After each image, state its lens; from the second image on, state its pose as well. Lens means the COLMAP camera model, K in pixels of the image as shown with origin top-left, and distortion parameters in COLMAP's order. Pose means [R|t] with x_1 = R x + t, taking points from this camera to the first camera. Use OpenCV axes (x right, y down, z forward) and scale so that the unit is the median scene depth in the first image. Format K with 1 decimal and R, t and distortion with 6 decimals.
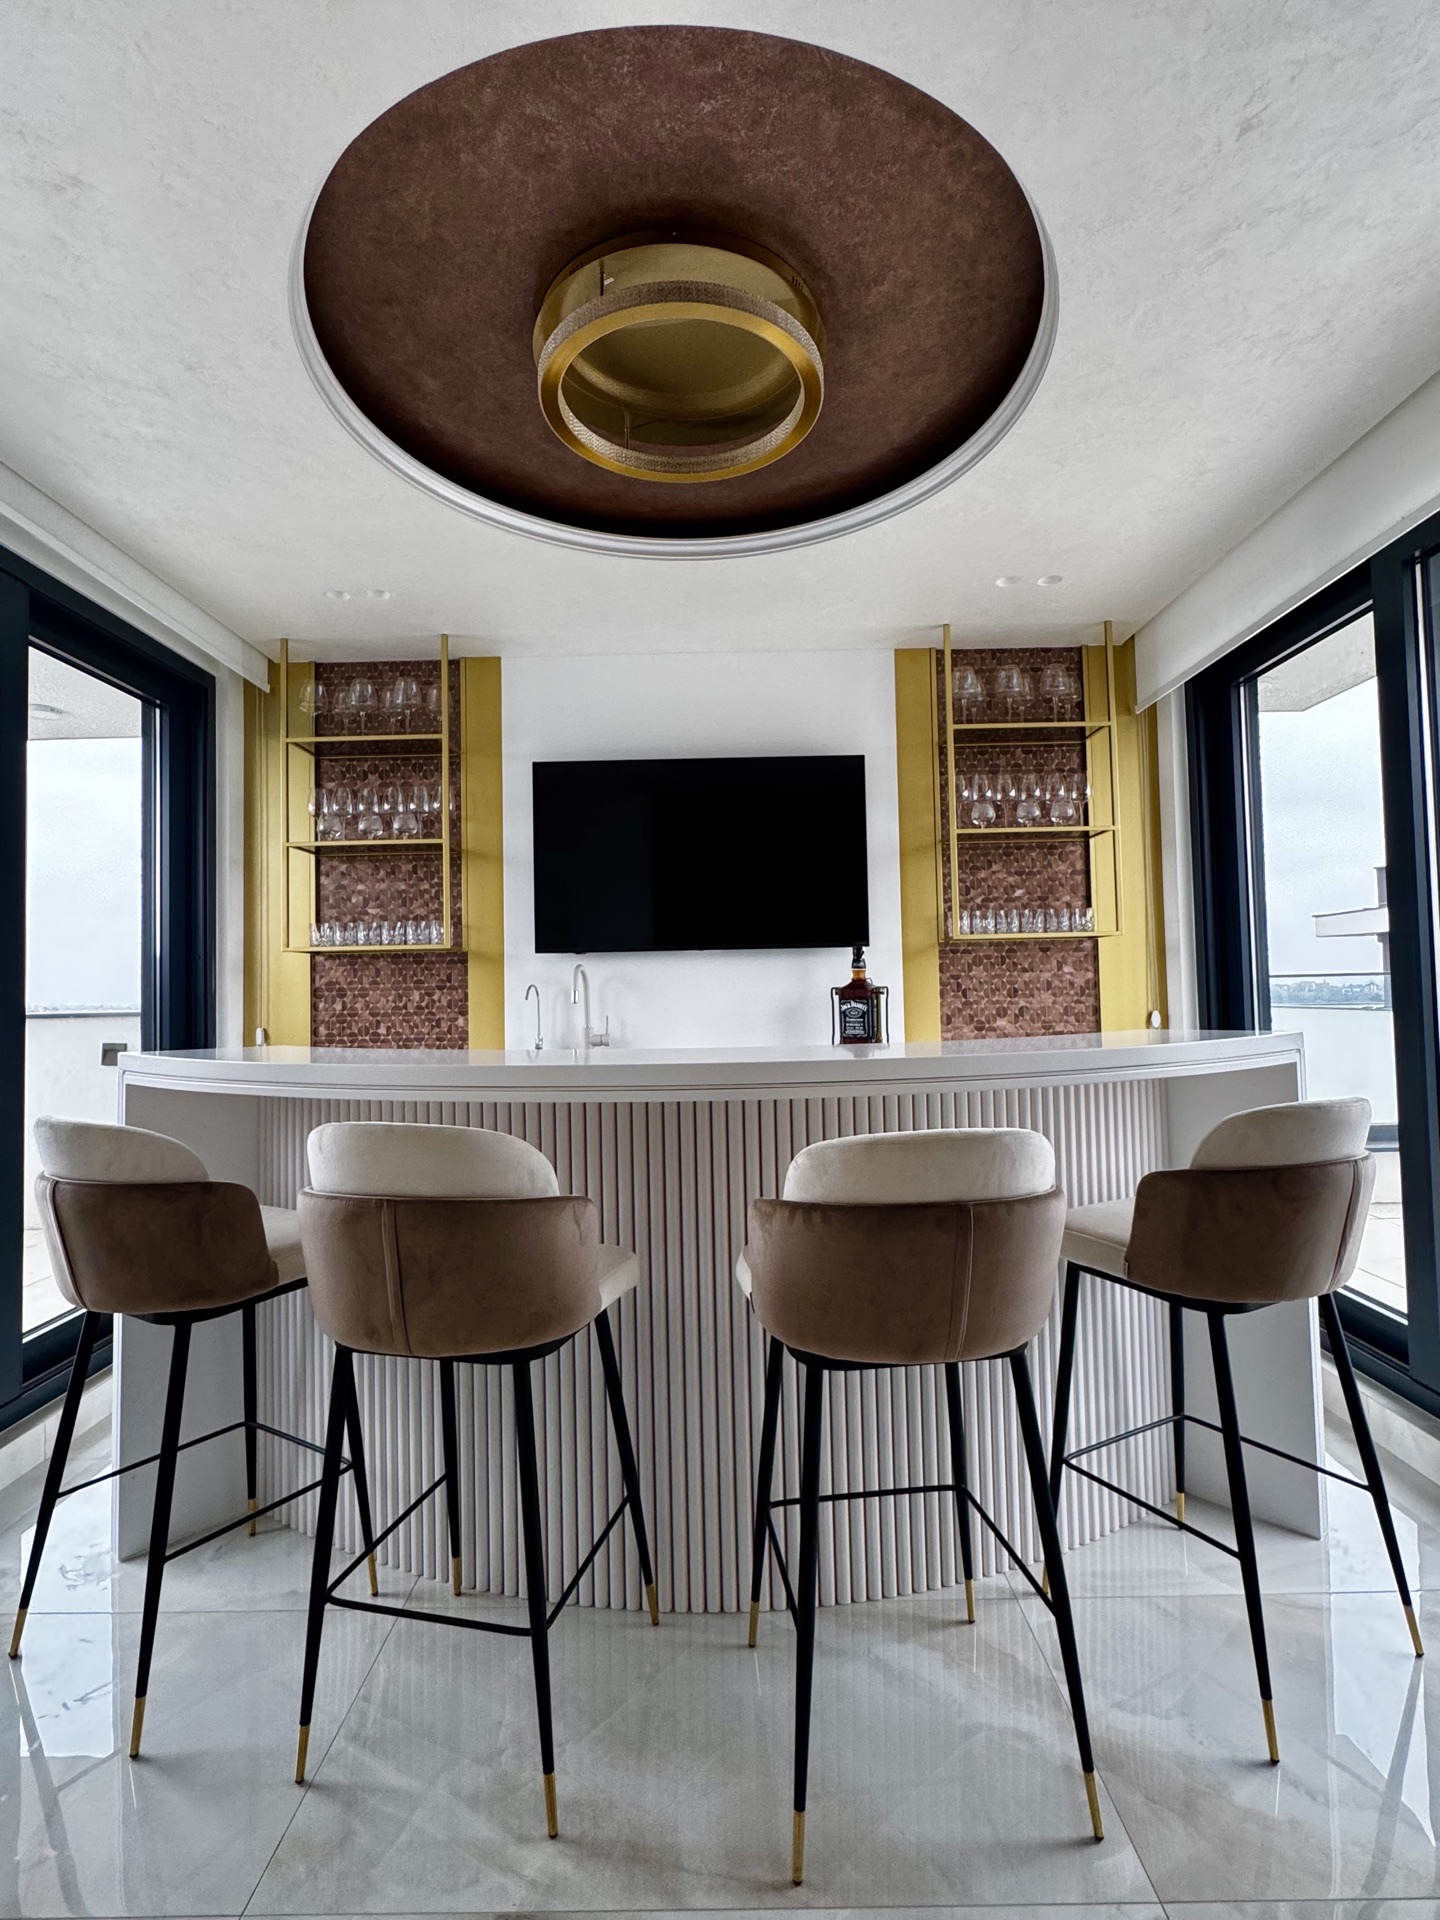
lens RADIAL K [[914.0, 0, 715.2], [0, 914.0, 959.2], [0, 0, 1]] dist [-0.012425, 0.000421]
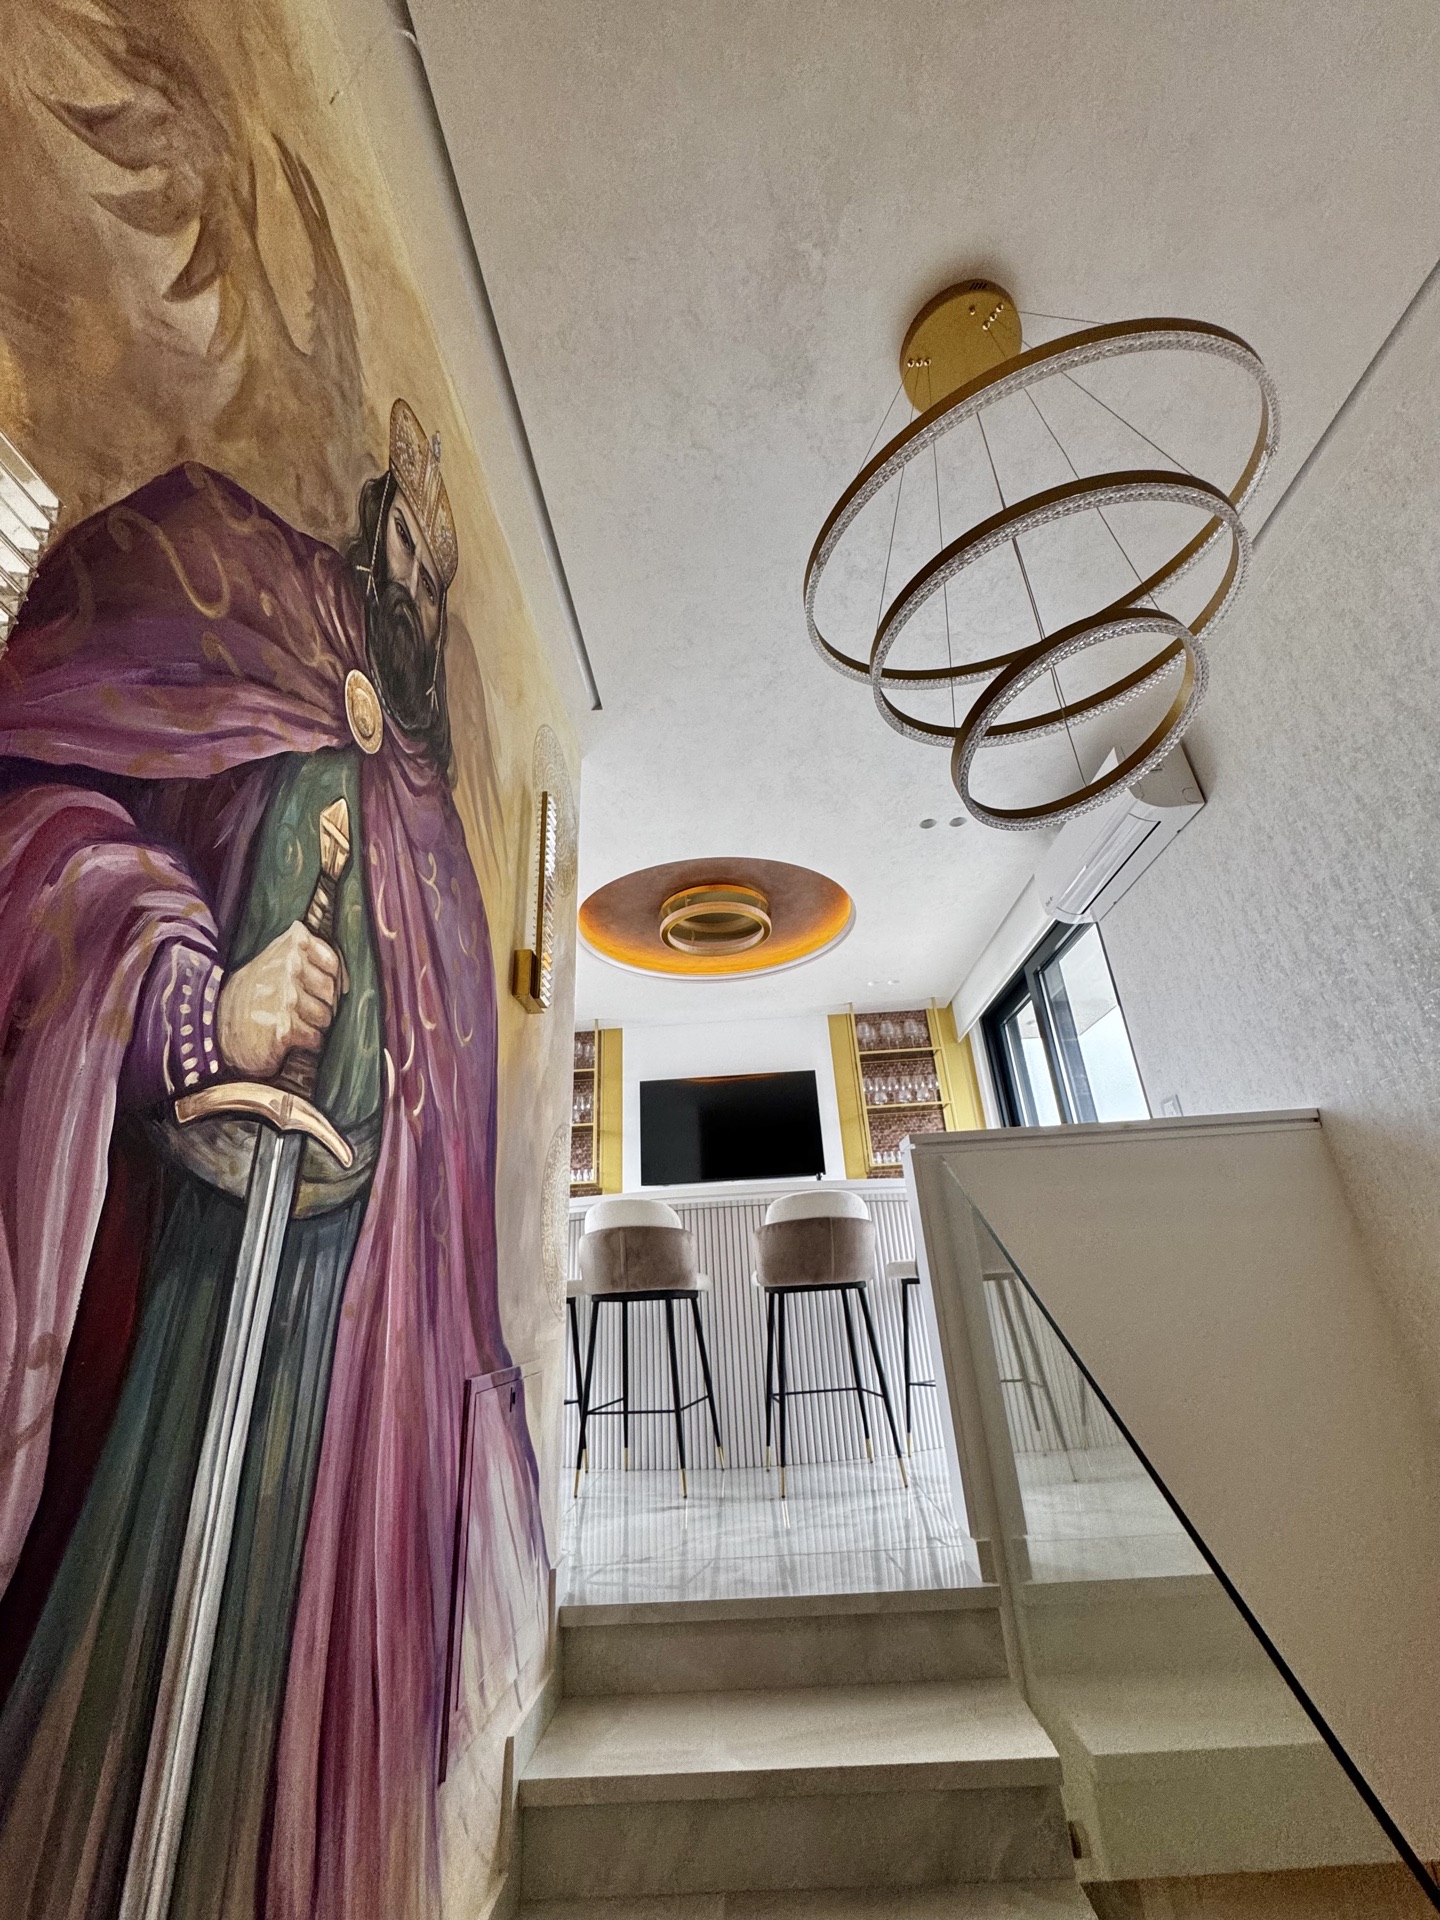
lens RADIAL K [[756.2, 0, 717.0], [0, 756.2, 962.9], [0, 0, 1]] dist [0.000510, 0.000033]
pose [[0.998659, -0.046581, -0.022580, 0.007324], [0.034891, 0.927931, -0.371117, 0.142974], [0.038239, 0.369831, 0.928312, -0.536047]]
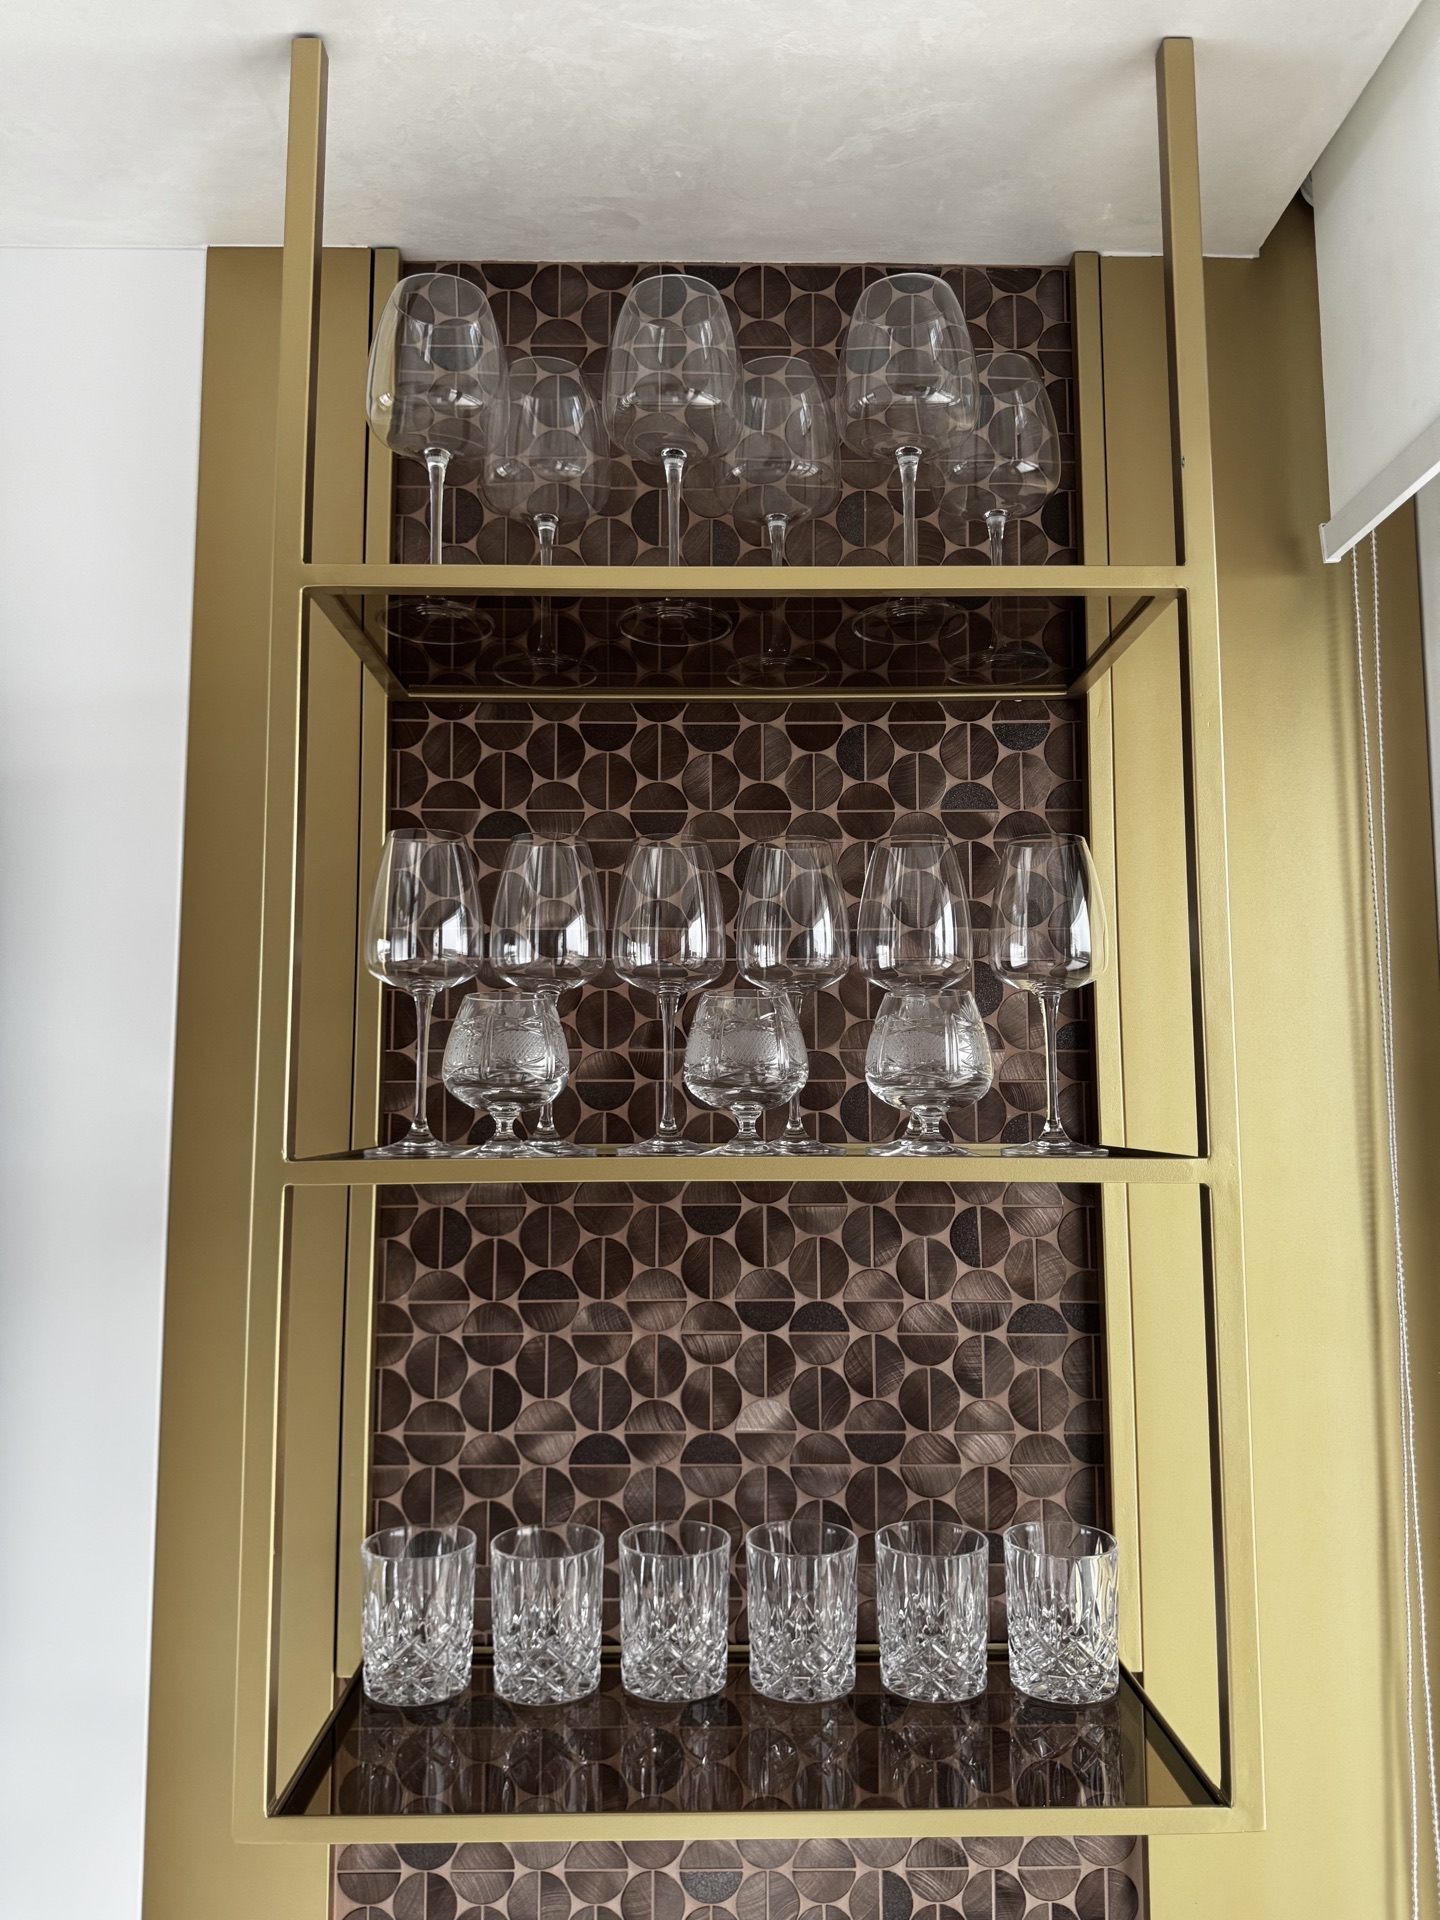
lens RADIAL K [[1334.1, 0, 715.6], [0, 1334.1, 967.7], [0, 0, 1]] dist [0.040270, -0.057826]
pose [[0.999407, 0.025055, 0.023632, 0.322270], [-0.022999, 0.996237, -0.083561, -0.150801], [-0.025636, 0.082968, 0.996222, 0.714250]]
